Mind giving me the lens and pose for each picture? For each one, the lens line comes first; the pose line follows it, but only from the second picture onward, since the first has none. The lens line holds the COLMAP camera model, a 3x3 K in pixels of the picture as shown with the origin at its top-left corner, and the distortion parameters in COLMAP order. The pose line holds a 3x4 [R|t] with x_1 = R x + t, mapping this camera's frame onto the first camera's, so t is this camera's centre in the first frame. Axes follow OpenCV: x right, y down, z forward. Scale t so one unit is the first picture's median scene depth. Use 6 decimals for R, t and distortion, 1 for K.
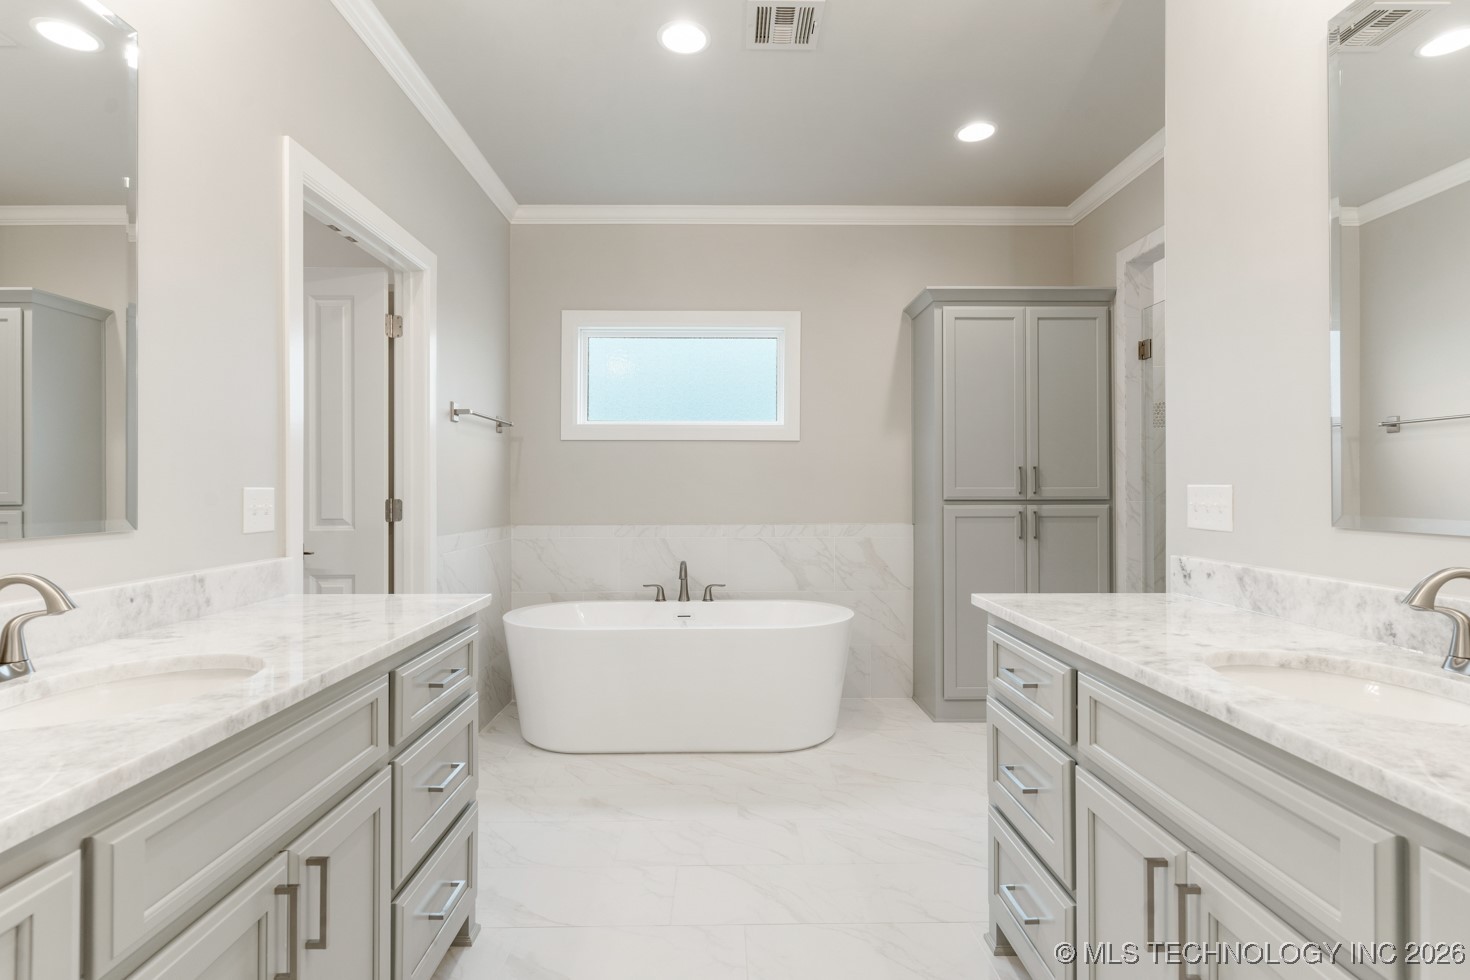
lens RADIAL K [[701.9, 0, 738.0], [0, 701.9, 492.3], [0, 0, 1]] dist [0.002915, 0.000939]
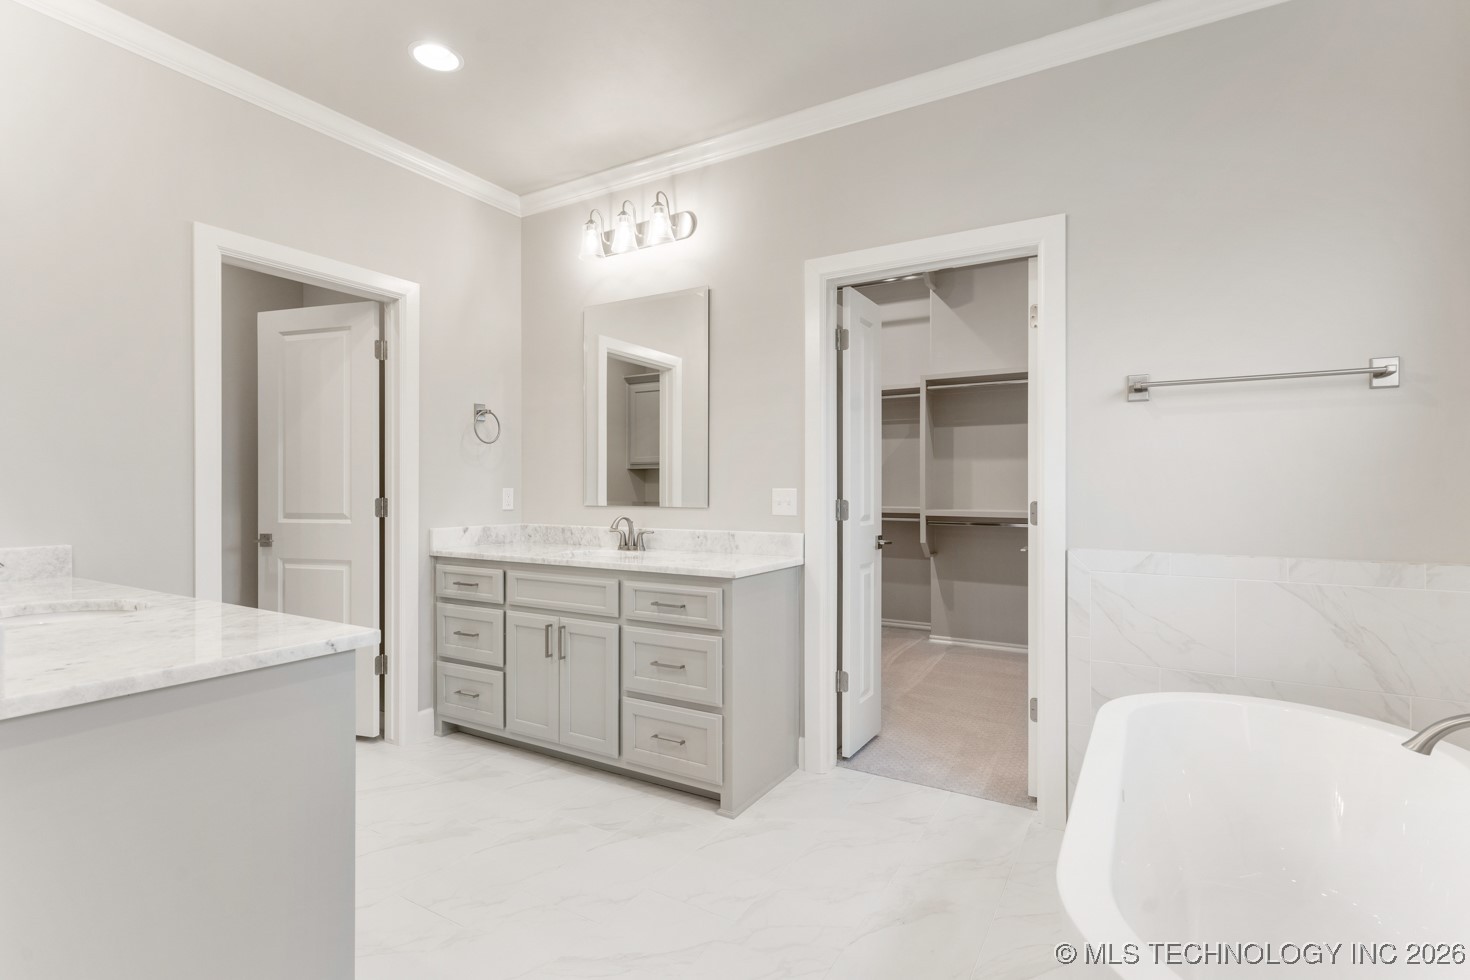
lens RADIAL K [[701.9, 0, 738.0], [0, 701.9, 492.3], [0, 0, 1]] dist [0.002915, 0.000939]
pose [[-0.527937, 0.003637, -0.849276, 1.043023], [-0.005382, 0.999956, 0.007628, -0.013995], [0.849267, 0.008597, -0.527894, 2.343137]]
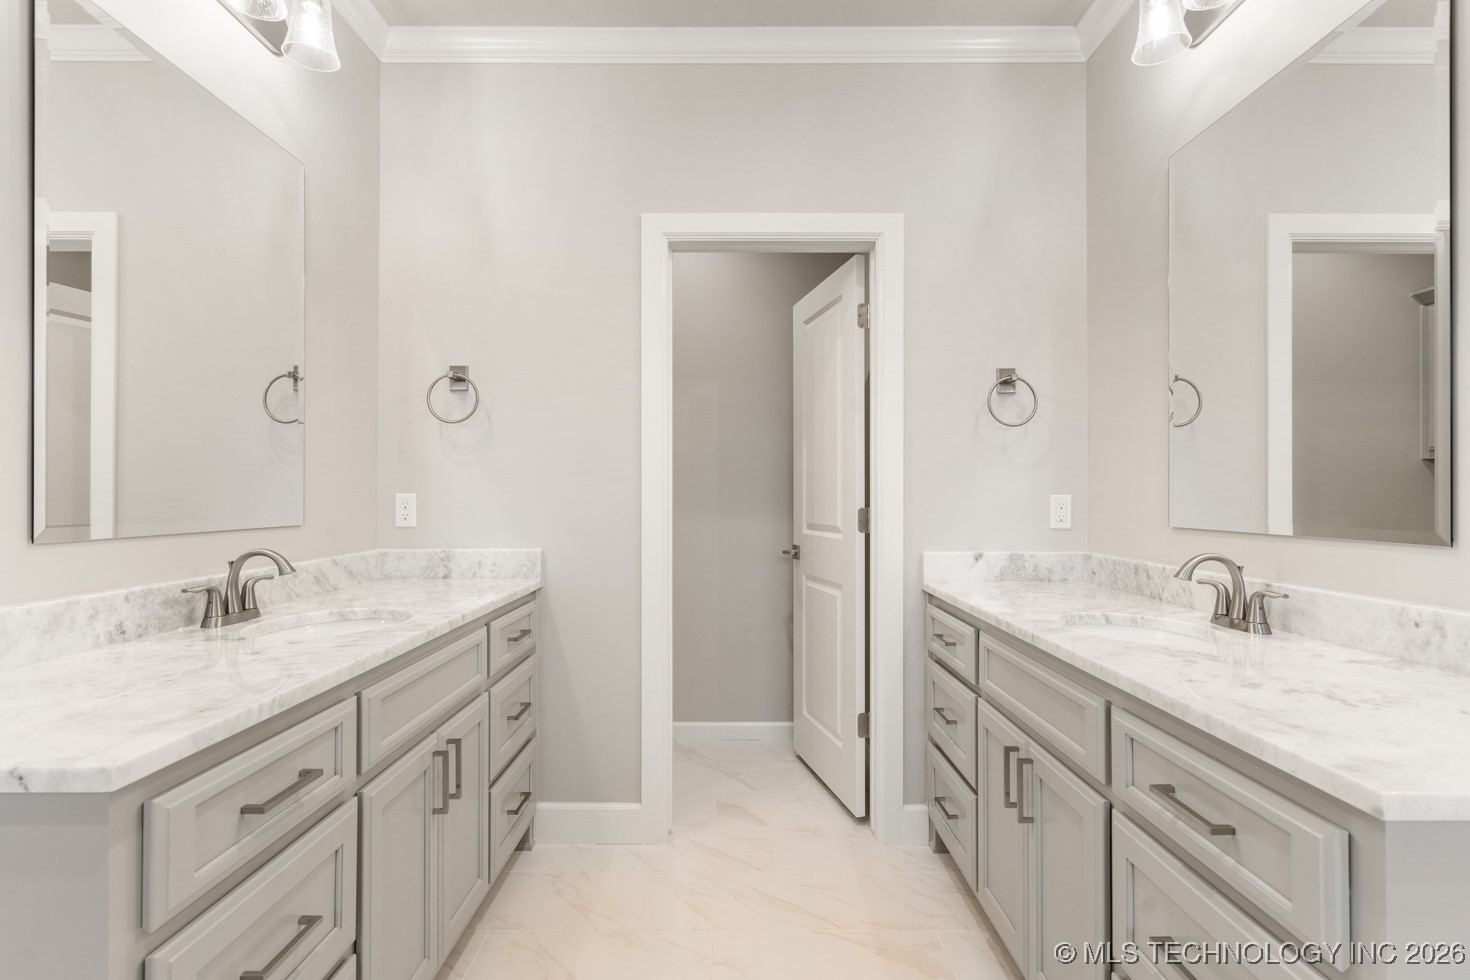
lens RADIAL K [[701.9, 0, 738.0], [0, 701.9, 492.3], [0, 0, 1]] dist [0.002915, 0.000939]
pose [[-0.999818, 0.001269, 0.019059, -0.037785], [0.001292, 0.999998, 0.001200, -0.013178], [-0.019058, 0.001225, -0.999818, 1.895200]]
